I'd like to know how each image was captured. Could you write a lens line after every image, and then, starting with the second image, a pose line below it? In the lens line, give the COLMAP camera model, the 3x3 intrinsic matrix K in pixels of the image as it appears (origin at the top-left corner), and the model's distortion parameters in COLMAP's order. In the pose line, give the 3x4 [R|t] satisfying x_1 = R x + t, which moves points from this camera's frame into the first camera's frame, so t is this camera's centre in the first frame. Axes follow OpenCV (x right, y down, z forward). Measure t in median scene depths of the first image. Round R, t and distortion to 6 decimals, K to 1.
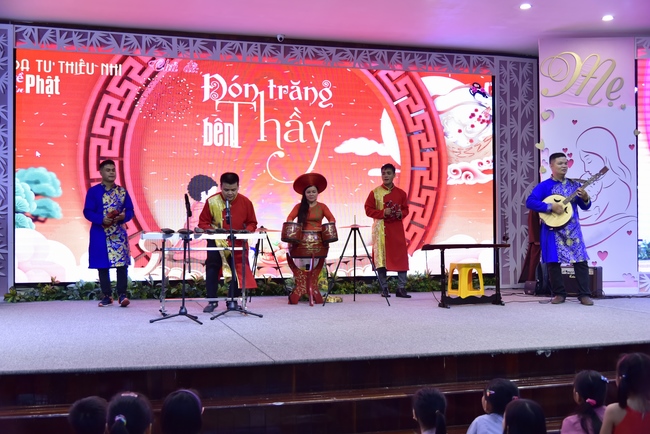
lens RADIAL K [[814.0, 0, 326.4], [0, 814.0, 219.3], [0, 0, 1]] dist [-0.024779, 0.000000]
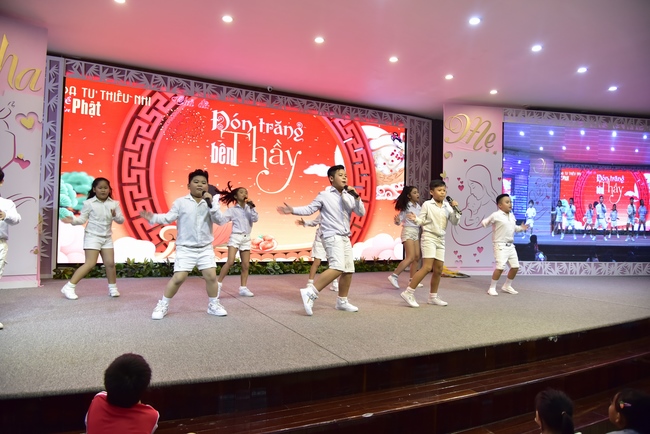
lens RADIAL K [[447.0, 0, 324.6], [0, 447.0, 218.0], [0, 0, 1]] dist [-0.039201, -0.004667]
pose [[0.983039, 0.032221, 0.180544, -0.095234], [-0.030347, 0.999453, -0.013130, 0.004994], [-0.180868, 0.007428, 0.983479, 0.237037]]
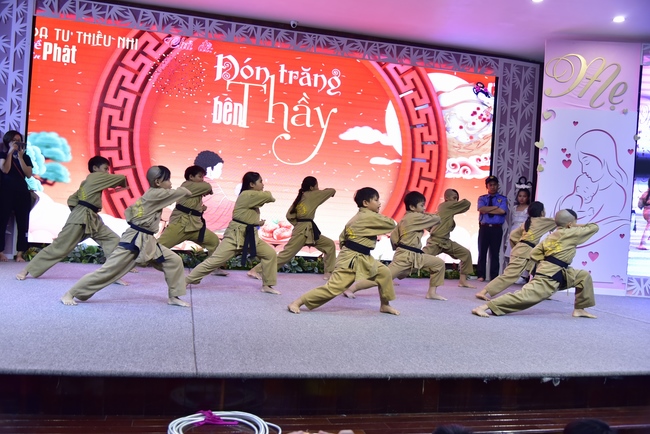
lens RADIAL K [[614.2, 0, 323.3], [0, 614.2, 219.2], [0, 0, 1]] dist [-0.026503, 0.000000]
pose [[0.996423, 0.070678, -0.046322, 0.034982], [-0.069798, 0.997354, 0.020348, 0.006273], [0.047638, -0.017042, 0.998719, 0.218103]]
